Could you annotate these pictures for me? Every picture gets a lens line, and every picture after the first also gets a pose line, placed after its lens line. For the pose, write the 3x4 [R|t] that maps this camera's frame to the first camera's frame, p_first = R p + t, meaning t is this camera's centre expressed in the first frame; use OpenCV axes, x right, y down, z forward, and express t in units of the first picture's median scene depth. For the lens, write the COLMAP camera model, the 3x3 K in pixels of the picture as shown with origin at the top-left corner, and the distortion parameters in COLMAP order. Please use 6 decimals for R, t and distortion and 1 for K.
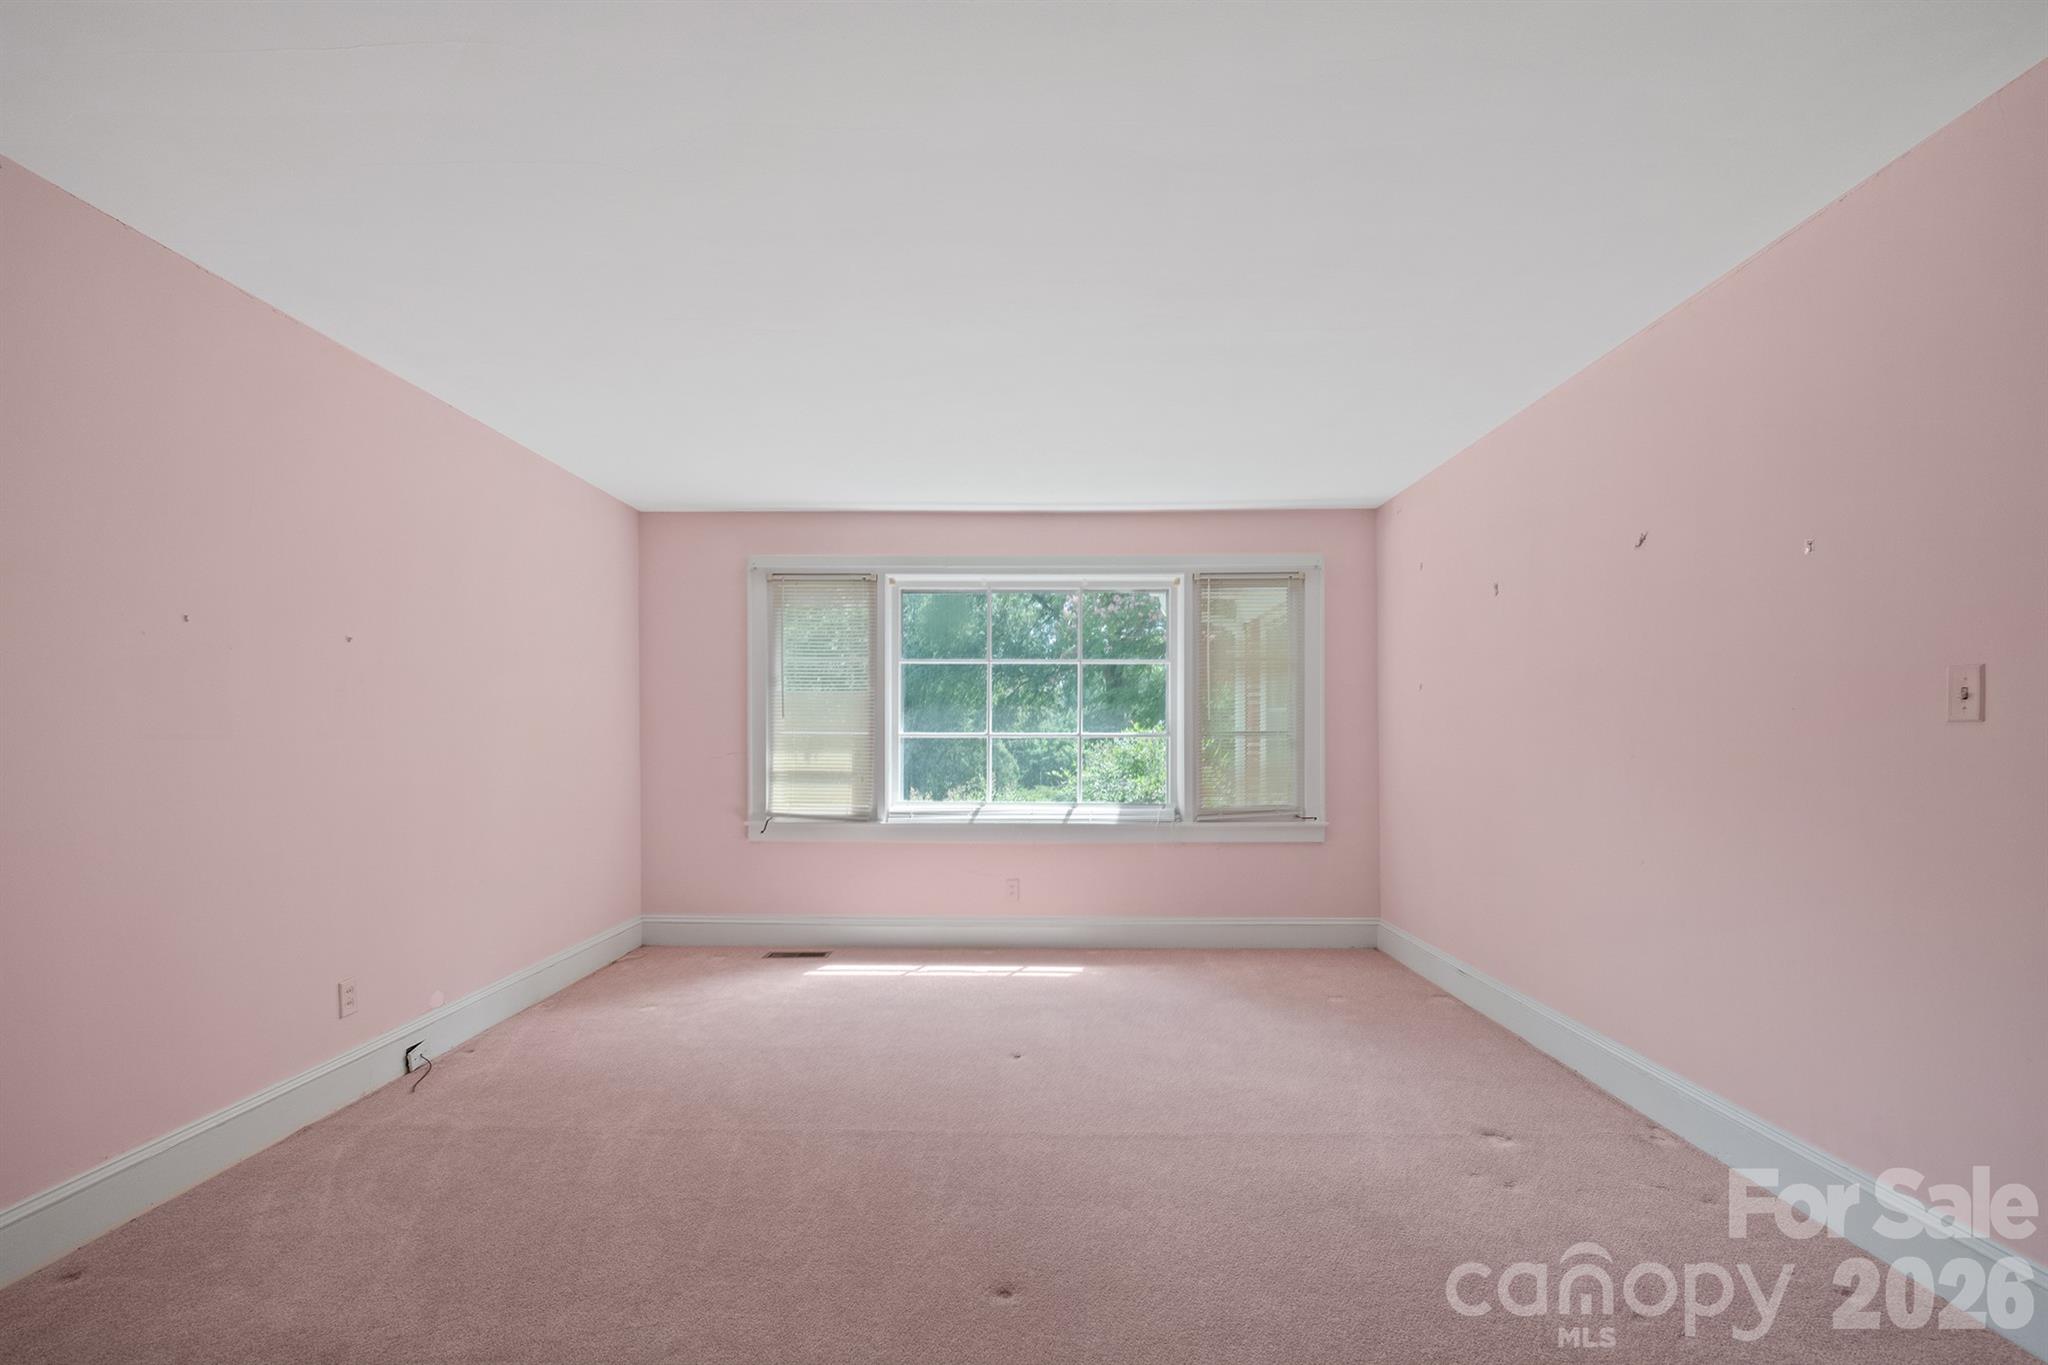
lens RADIAL K [[872.5, 0, 1072.4], [0, 872.5, 740.4], [0, 0, 1]] dist [-0.010949, 0.001518]
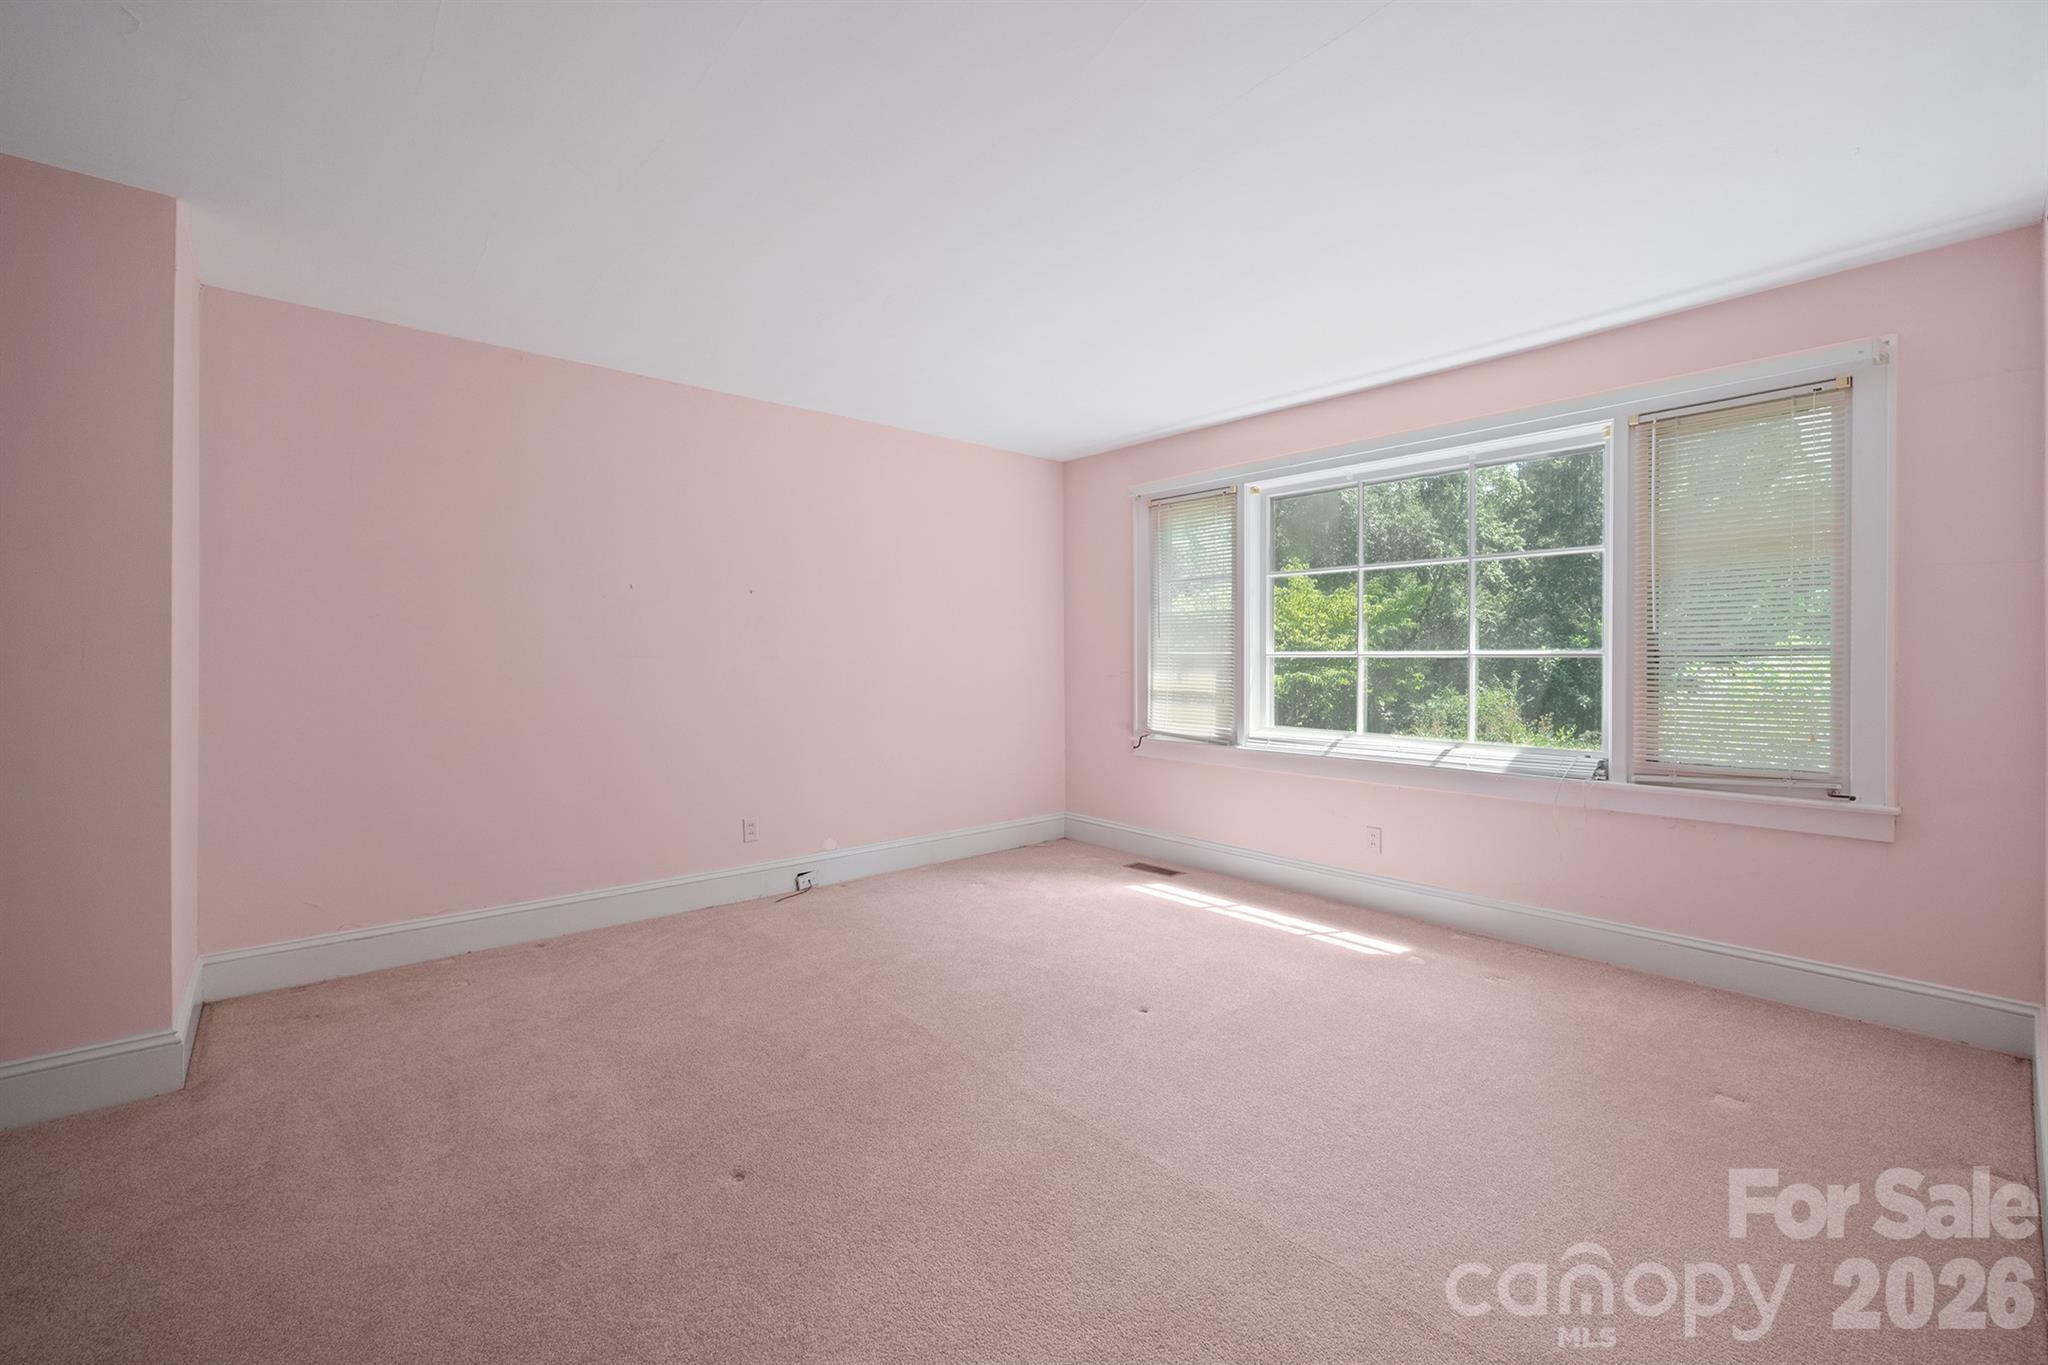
lens RADIAL K [[872.5, 0, 1029.2], [0, 872.5, 669.5], [0, 0, 1]] dist [-0.010949, 0.001518]
pose [[0.655267, 0.010751, -0.755321, 0.345287], [-0.003083, 0.999928, 0.011557, -0.000570], [0.755391, -0.005244, 0.655254, 0.206772]]
